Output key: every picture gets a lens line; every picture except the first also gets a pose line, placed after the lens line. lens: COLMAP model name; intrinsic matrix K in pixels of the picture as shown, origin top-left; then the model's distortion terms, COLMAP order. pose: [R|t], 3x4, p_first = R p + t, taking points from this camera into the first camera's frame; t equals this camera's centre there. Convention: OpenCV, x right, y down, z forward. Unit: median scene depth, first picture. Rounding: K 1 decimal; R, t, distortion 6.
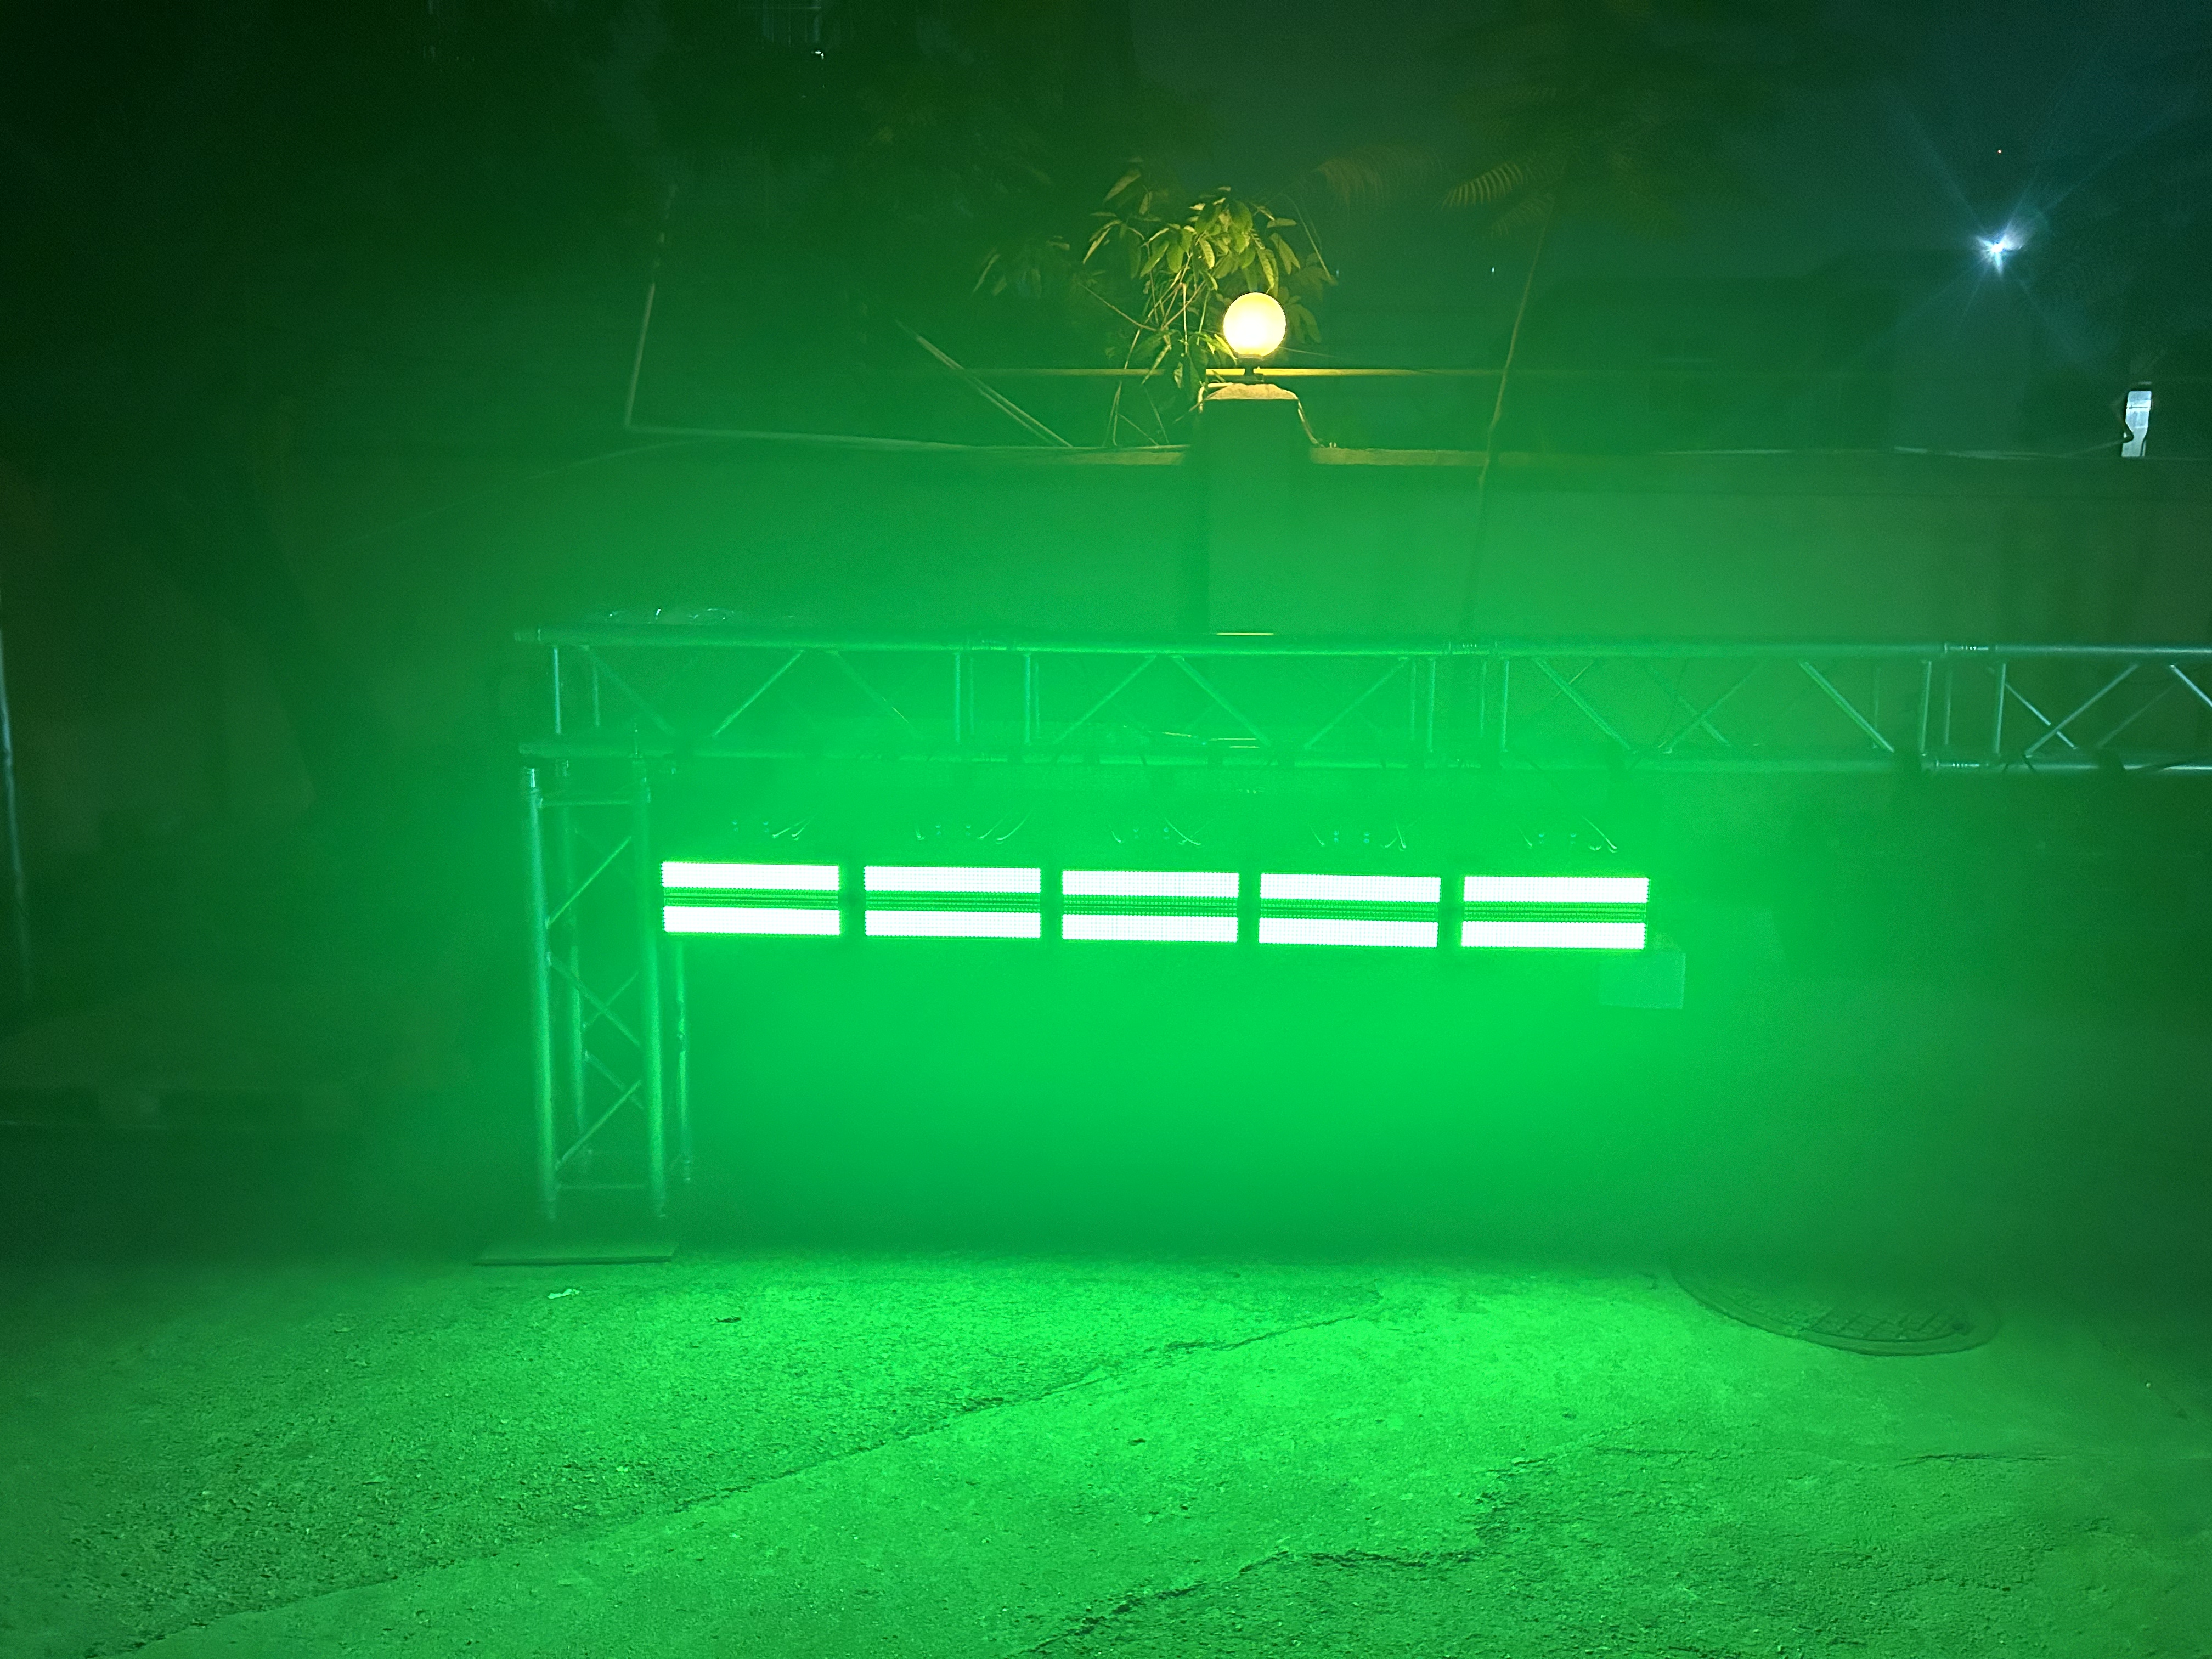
lens RADIAL K [[1647.2, 0, 1110.0], [0, 1647.2, 823.5], [0, 0, 1]] dist [0.070545, -0.081246]
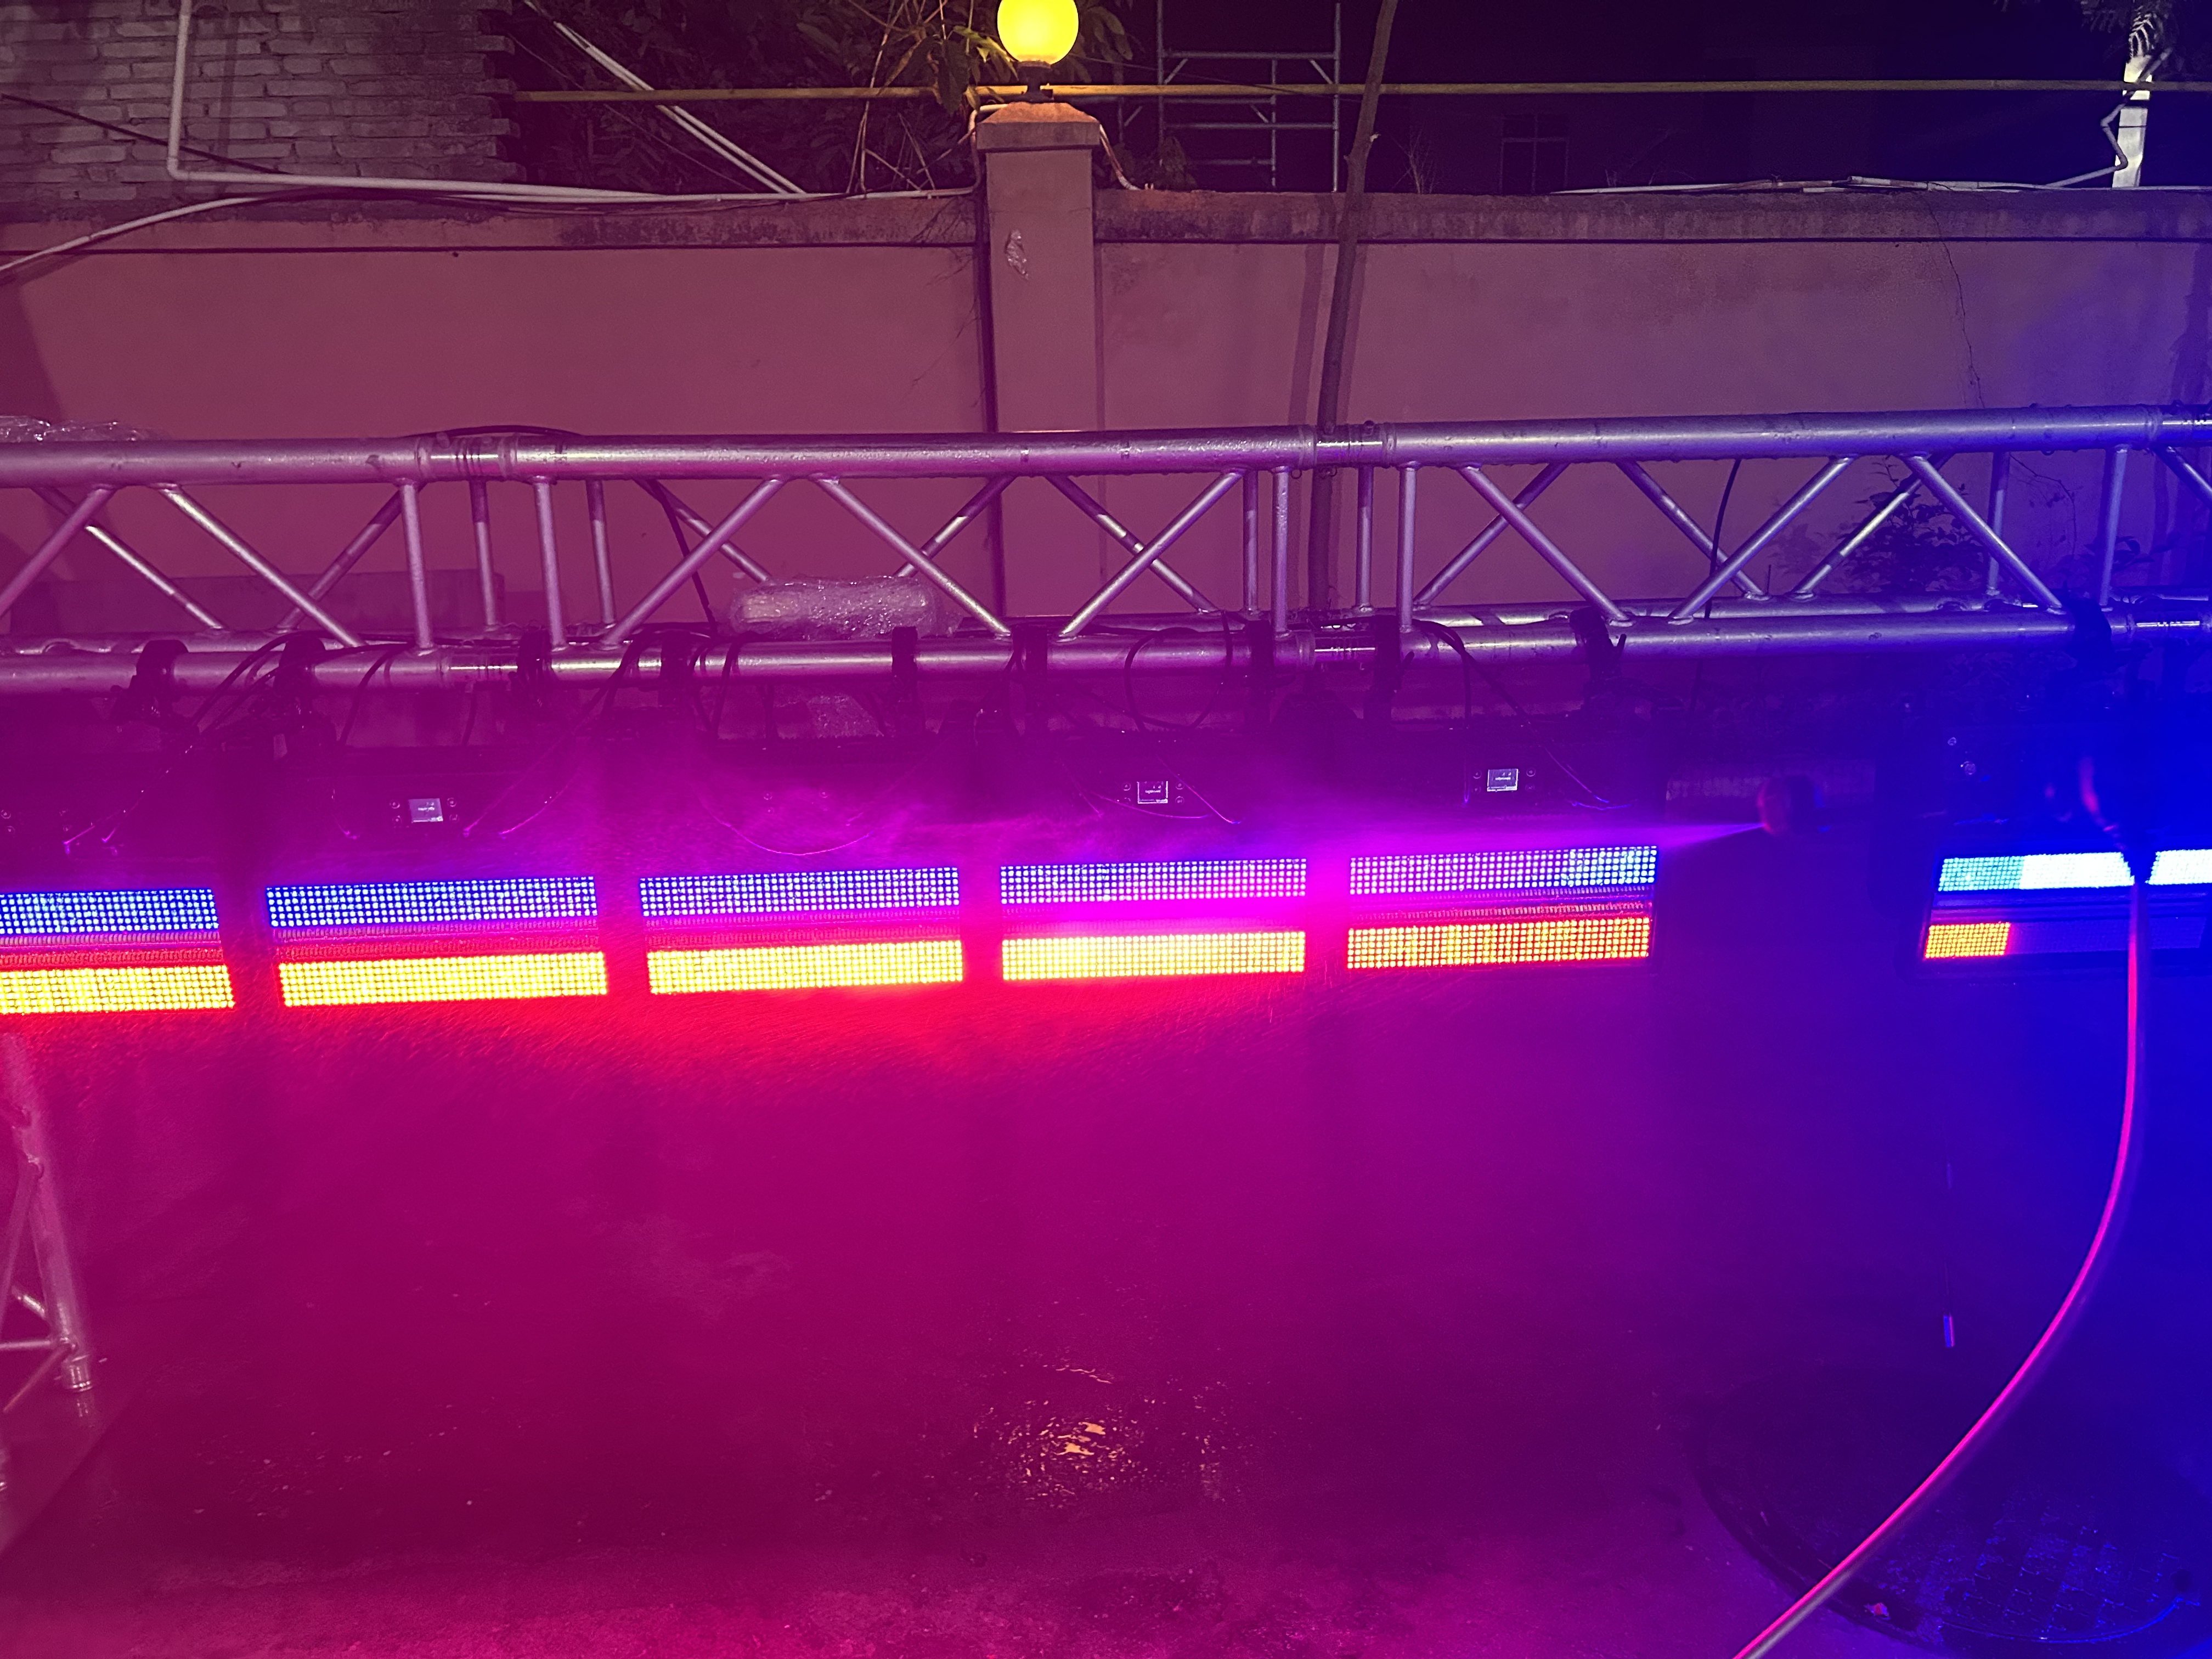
lens RADIAL K [[1647.2, 0, 1110.0], [0, 1647.2, 823.5], [0, 0, 1]] dist [0.070545, -0.081246]
pose [[0.995593, -0.047476, 0.080878, 0.041101], [0.038445, 0.993212, 0.109778, -0.021528], [-0.085541, -0.106185, 0.990660, 0.209823]]
